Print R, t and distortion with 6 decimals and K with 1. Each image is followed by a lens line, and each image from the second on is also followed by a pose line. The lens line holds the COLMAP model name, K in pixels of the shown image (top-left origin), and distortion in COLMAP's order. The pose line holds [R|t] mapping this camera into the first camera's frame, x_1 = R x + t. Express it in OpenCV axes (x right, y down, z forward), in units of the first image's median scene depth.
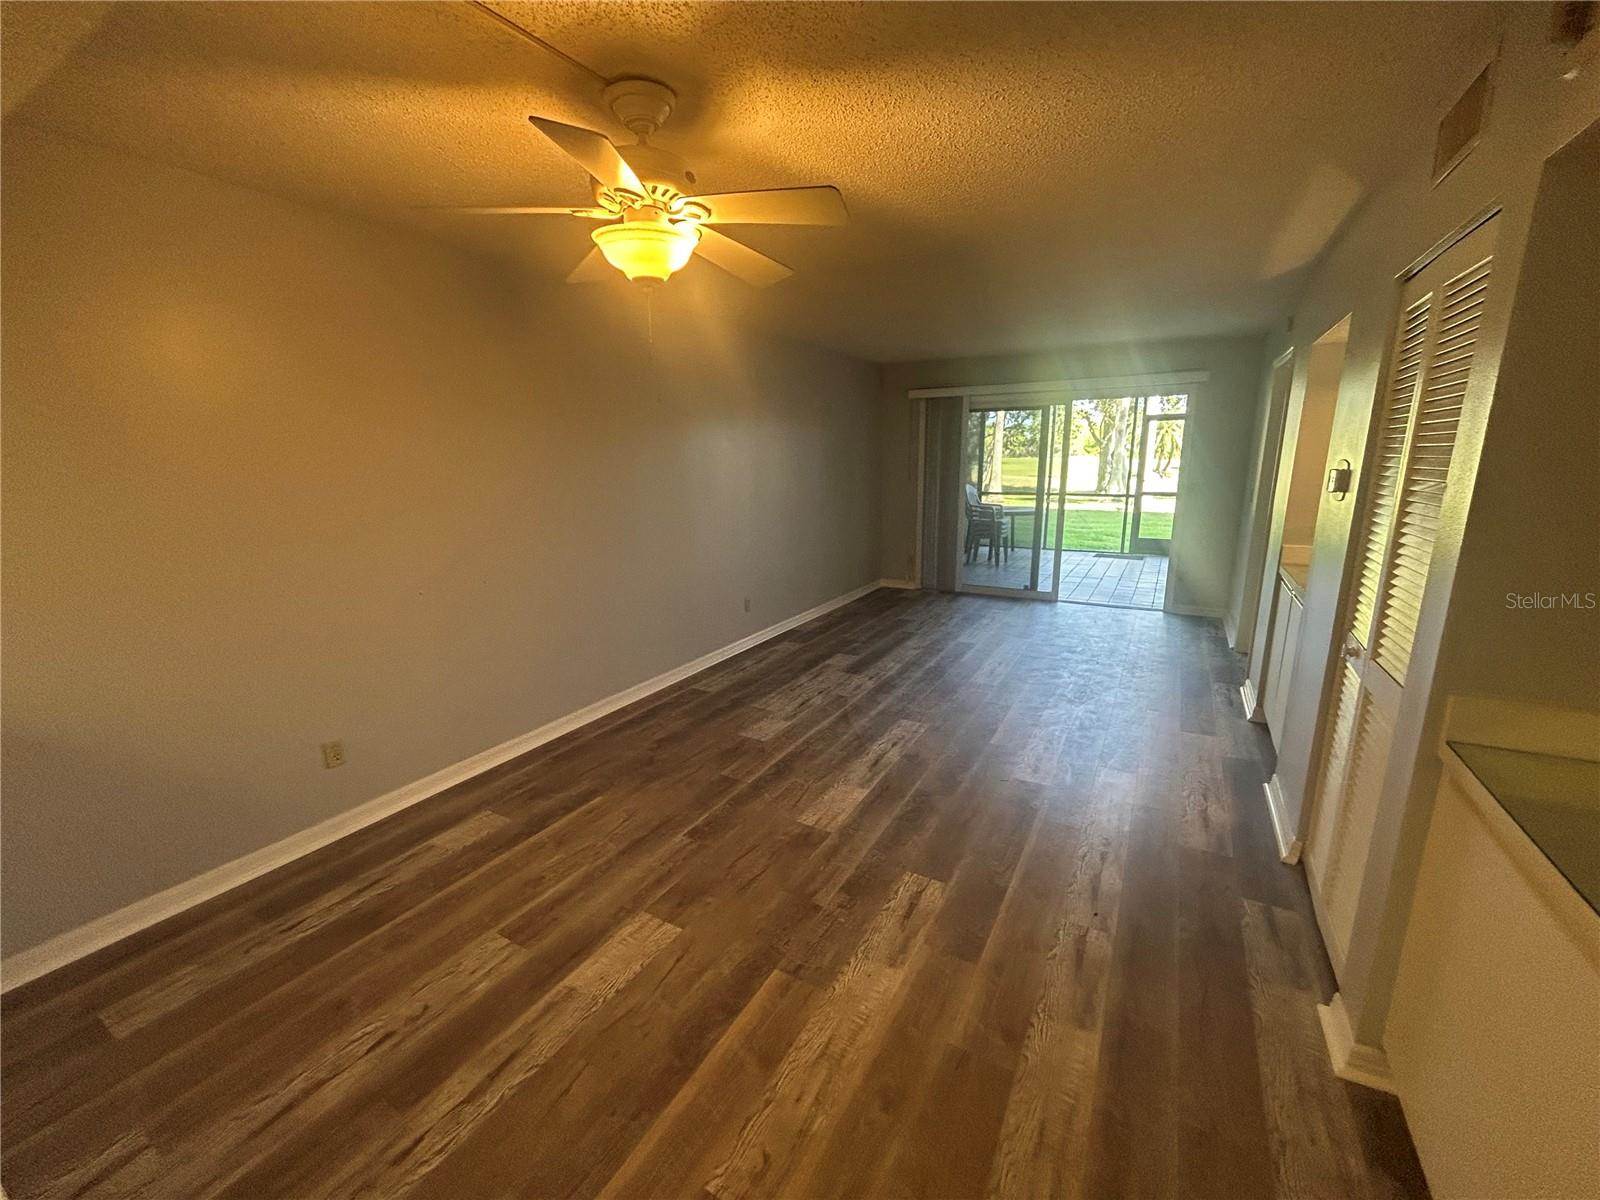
lens RADIAL K [[647.2, 0, 803.8], [0, 647.2, 600.3], [0, 0, 1]] dist [0.000166, 0.000789]
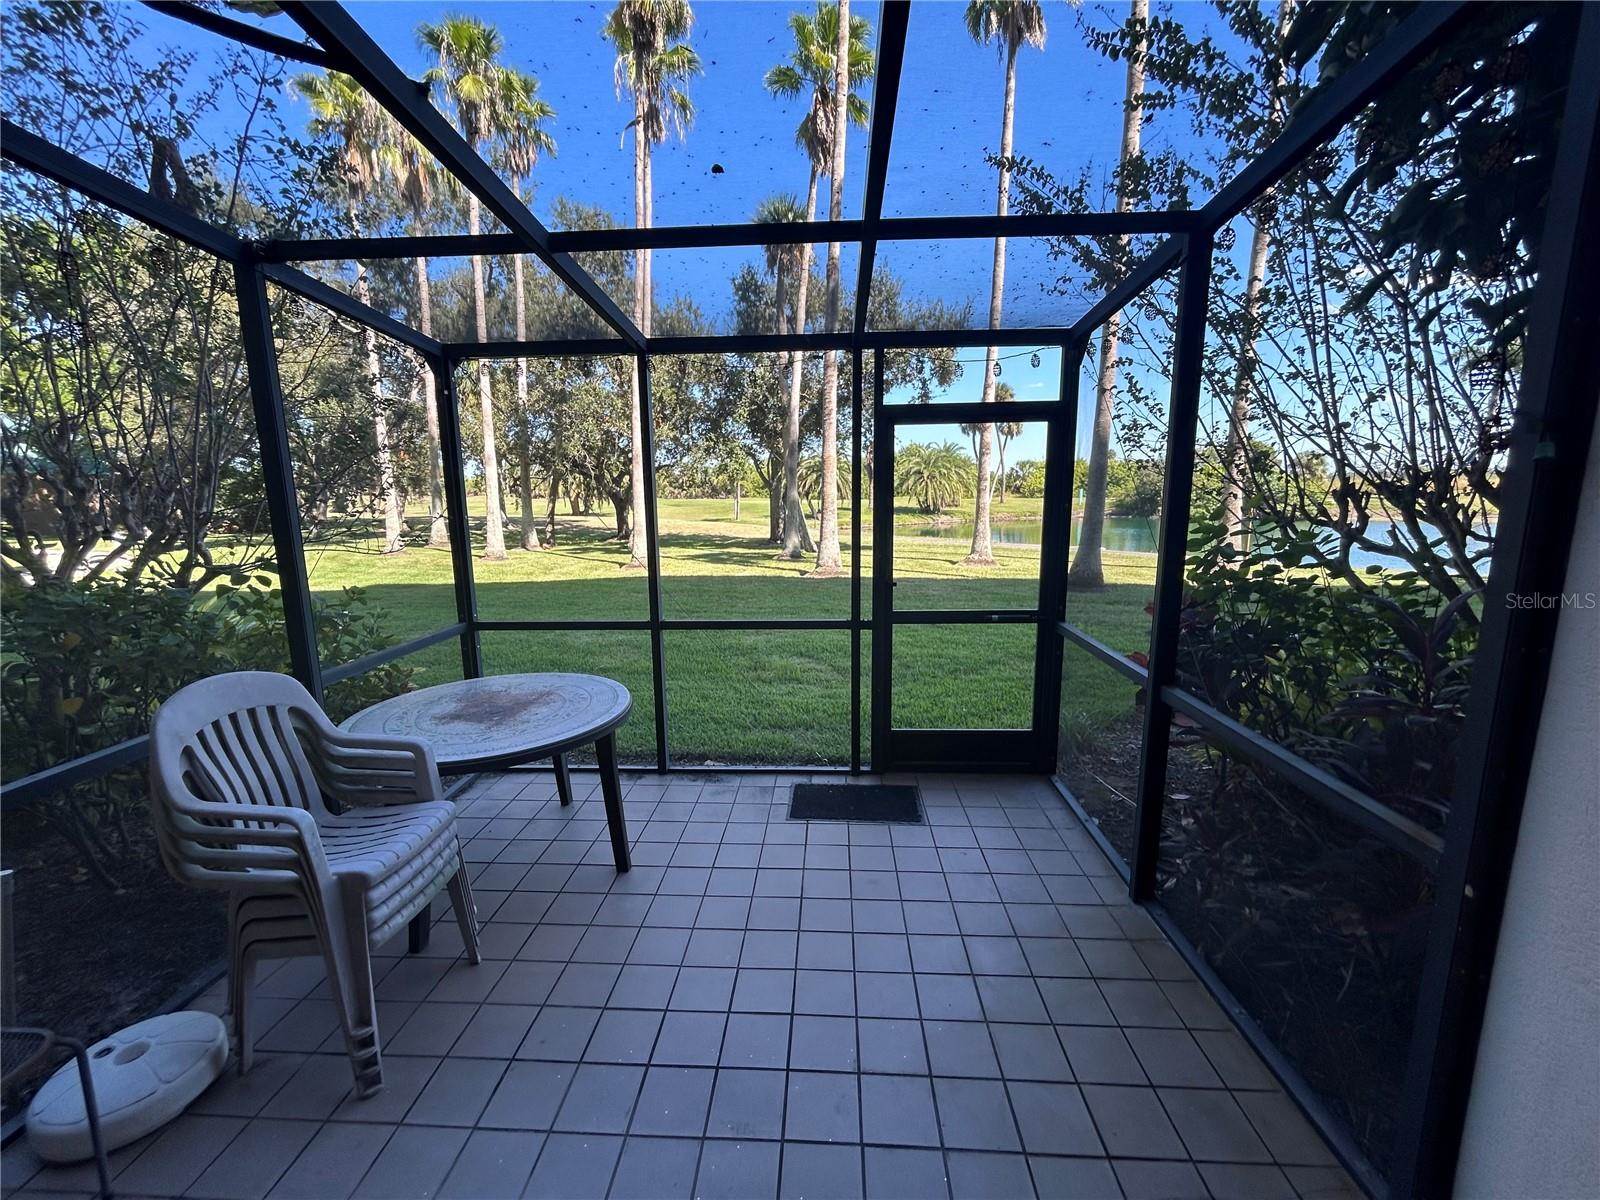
lens RADIAL K [[647.2, 0, 799.5], [0, 647.2, 594.8], [0, 0, 1]] dist [0.000166, 0.000789]
pose [[0.893551, -0.071834, 0.443178, 0.450844], [0.102352, 0.993716, -0.045296, -0.239403], [-0.437140, 0.085834, 0.895288, 0.994228]]
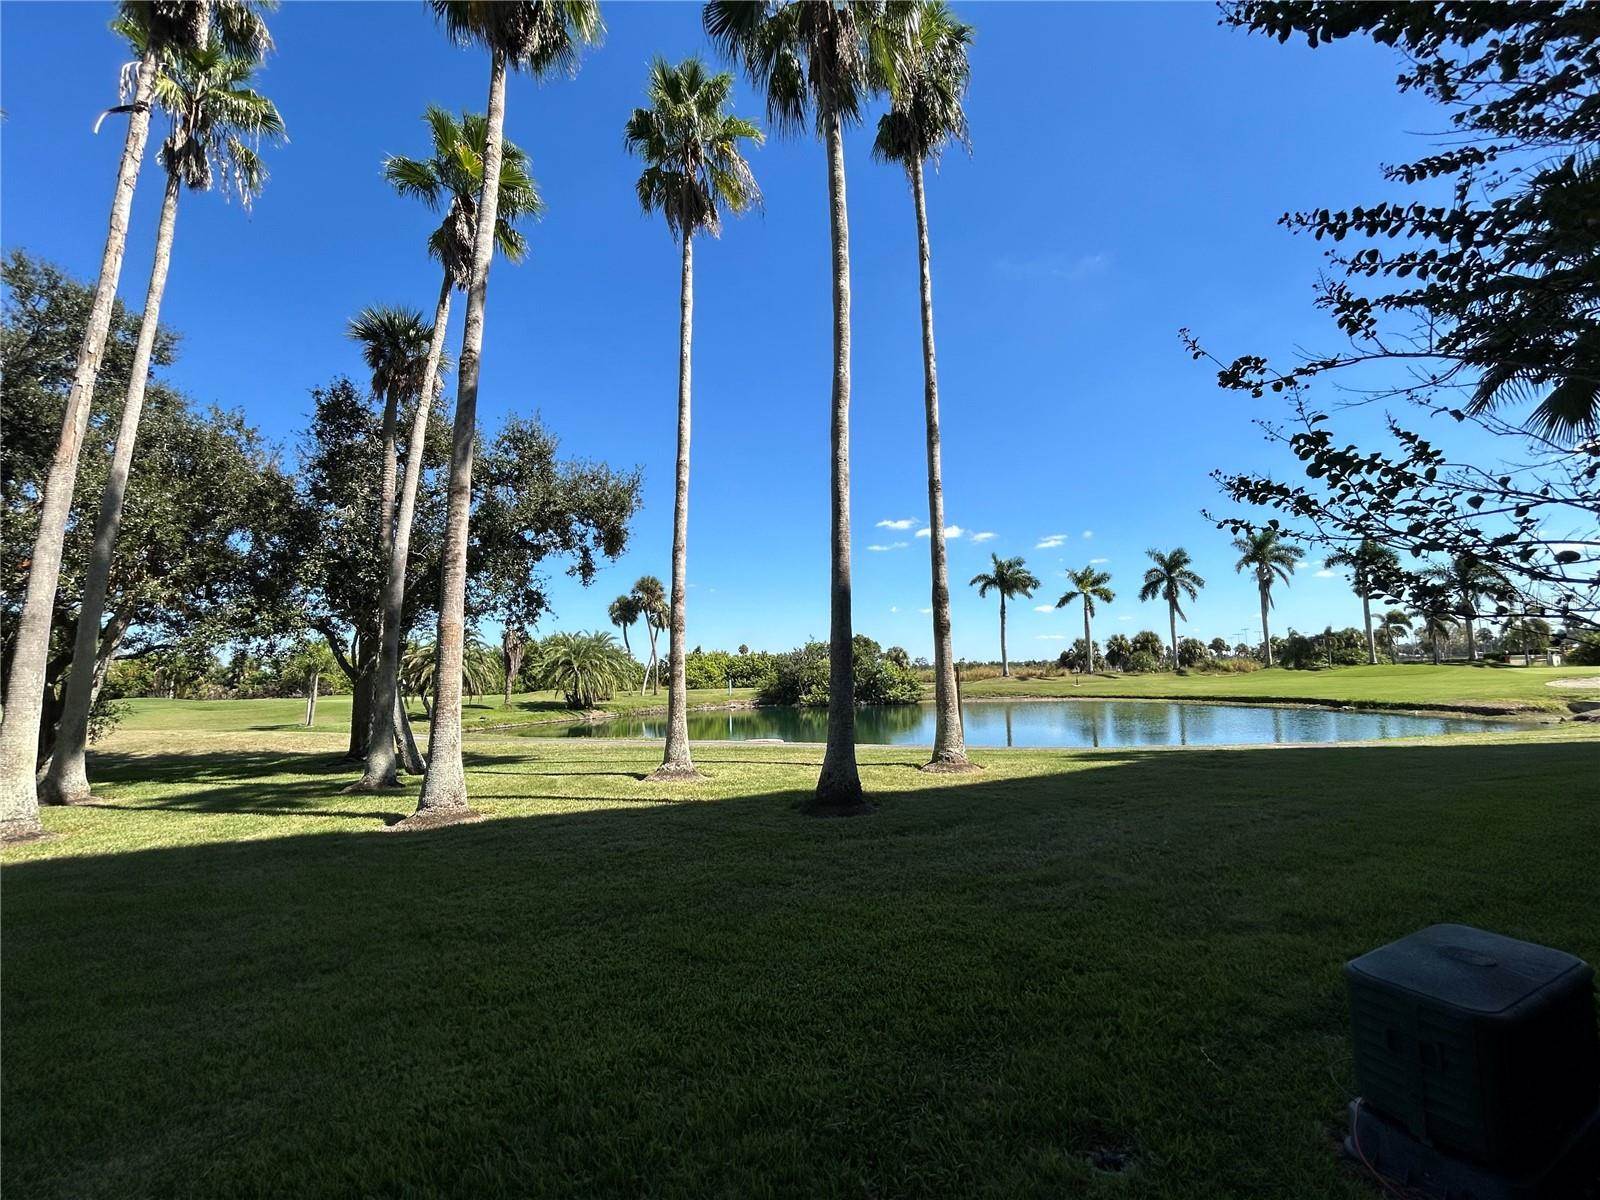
lens RADIAL K [[647.2, 0, 796.3], [0, 647.2, 596.6], [0, 0, 1]] dist [0.000166, 0.000789]
pose [[0.546006, 0.101010, 0.831670, 0.760007], [0.203815, 0.946865, -0.248809, -0.345145], [-0.812611, 0.305358, 0.496406, 1.517038]]
